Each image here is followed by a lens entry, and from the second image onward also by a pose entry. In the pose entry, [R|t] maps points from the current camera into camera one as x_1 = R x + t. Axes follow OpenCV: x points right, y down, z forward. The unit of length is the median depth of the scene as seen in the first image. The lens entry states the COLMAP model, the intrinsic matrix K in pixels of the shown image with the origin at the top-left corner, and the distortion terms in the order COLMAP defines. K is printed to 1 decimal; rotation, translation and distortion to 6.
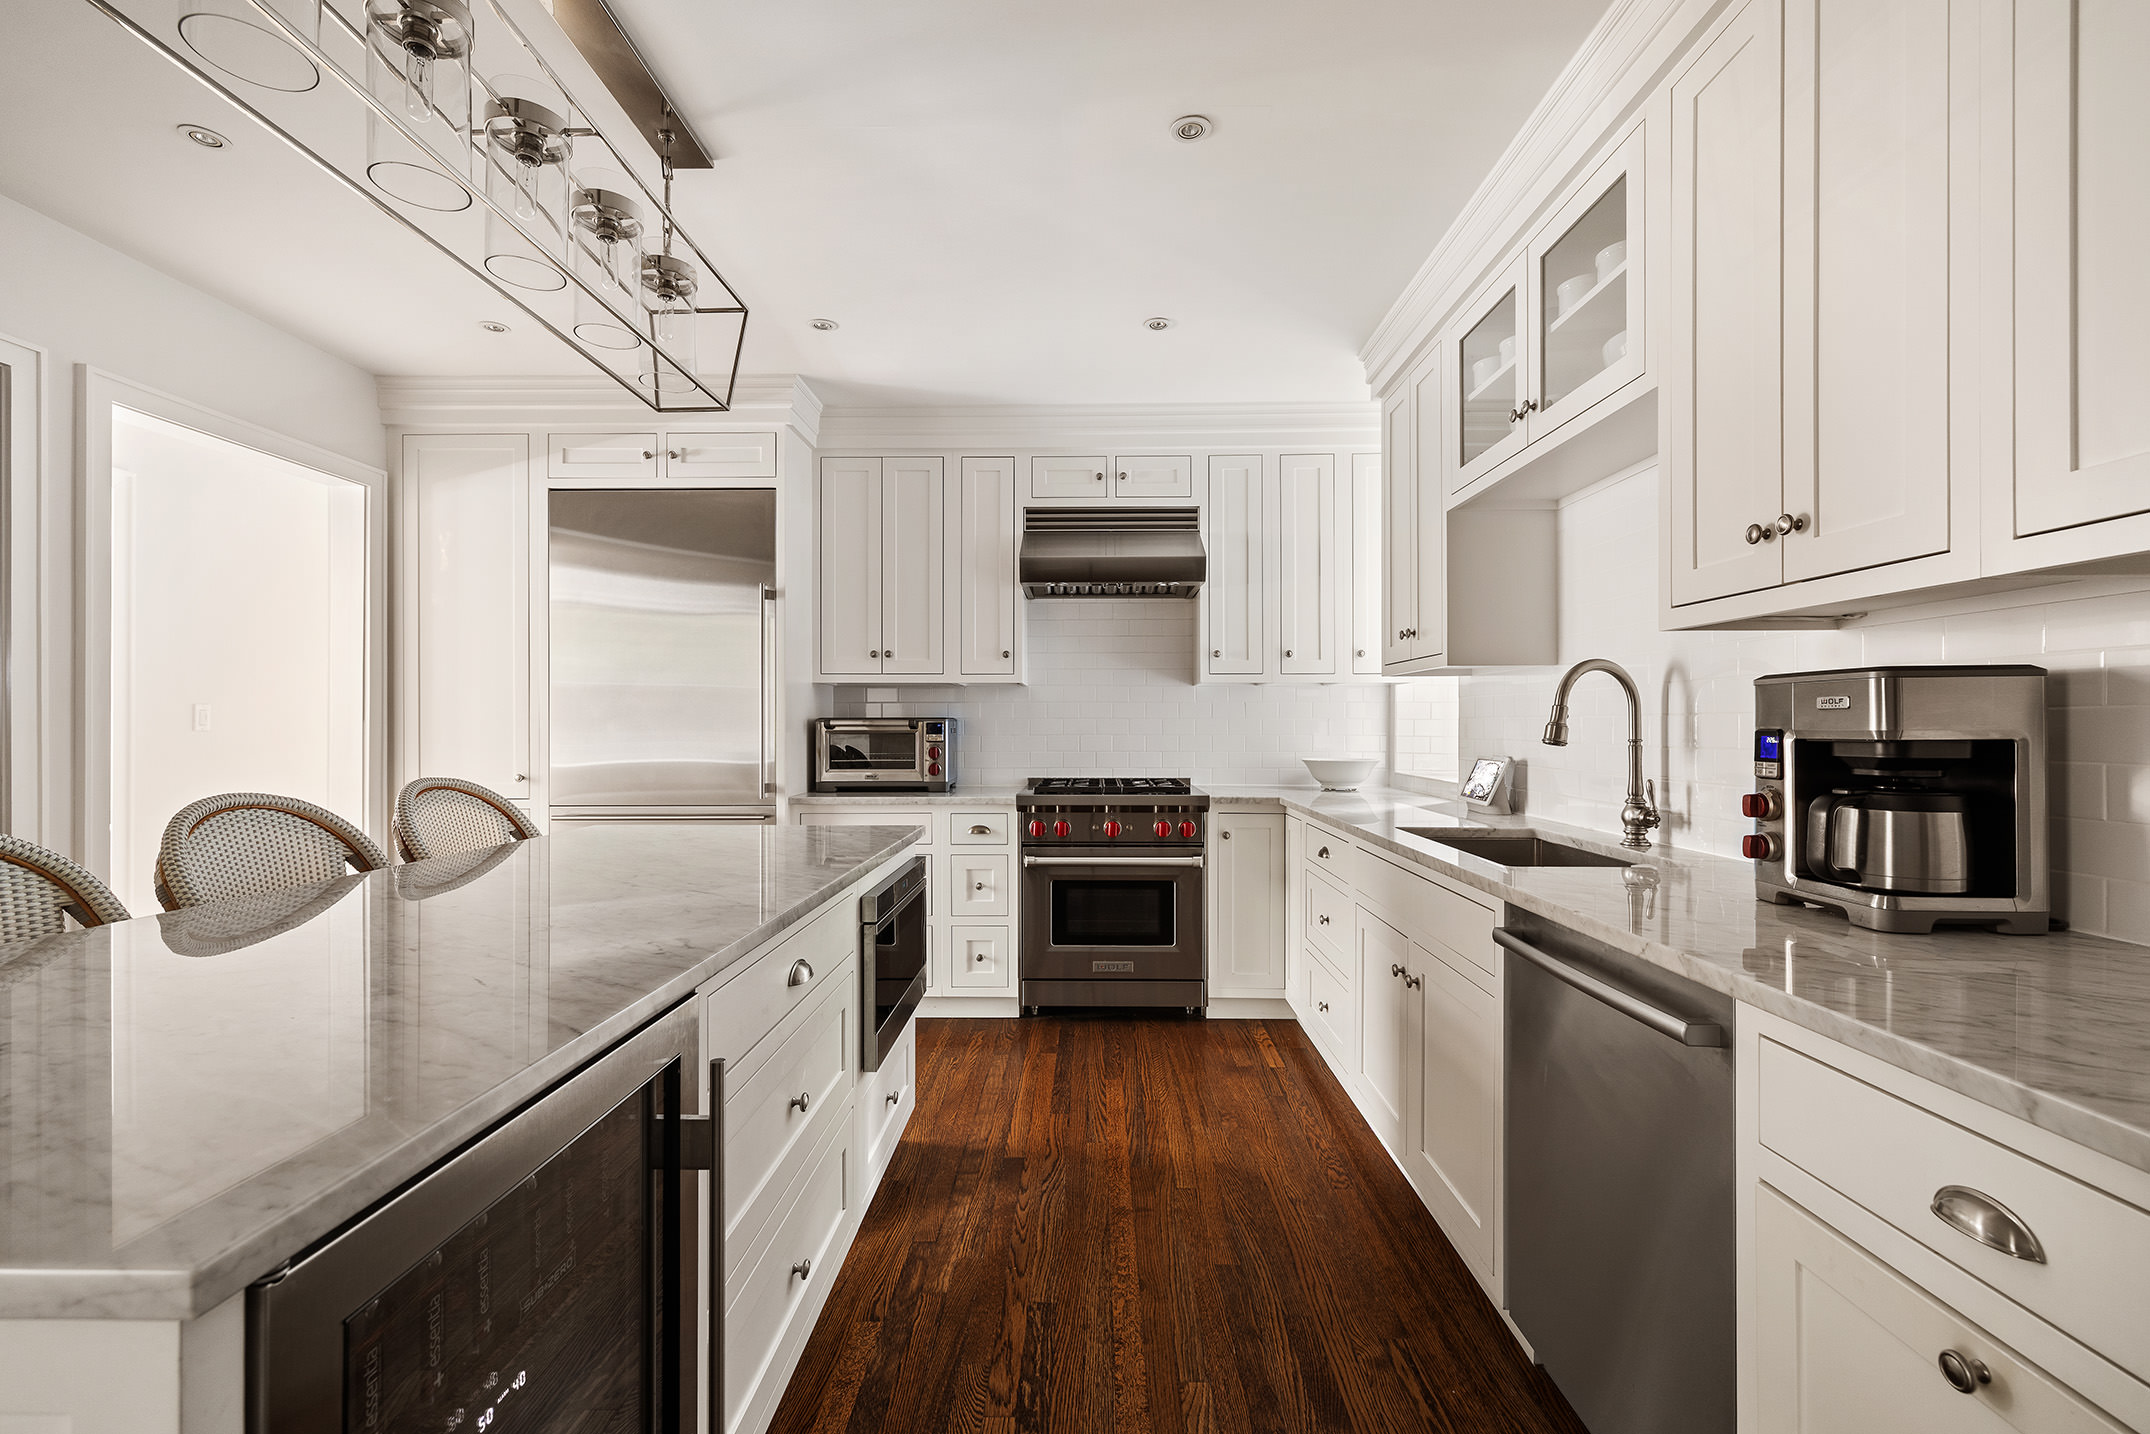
lens RADIAL K [[903.5, 0, 1075.3], [0, 903.5, 721.4], [0, 0, 1]] dist [0.000430, 0.000007]
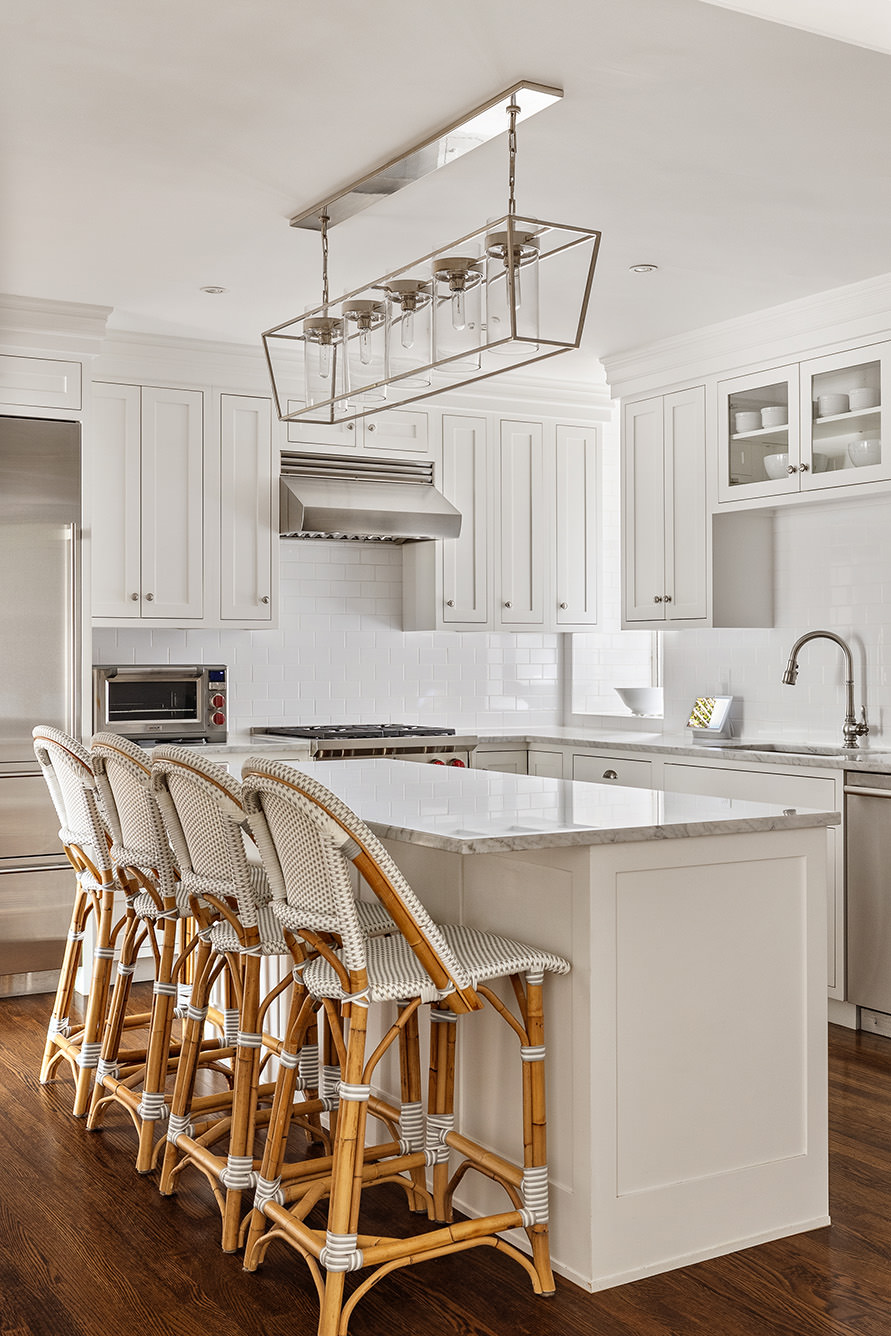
lens RADIAL K [[1485.2, 0, 446.2], [0, 1485.2, 666.1], [0, 0, 1]] dist [-0.022779, 0.000000]
pose [[0.853860, -0.004367, 0.520484, -0.816737], [0.000249, 0.999968, 0.007980, -0.016743], [-0.520502, -0.006684, 0.853834, -0.520666]]
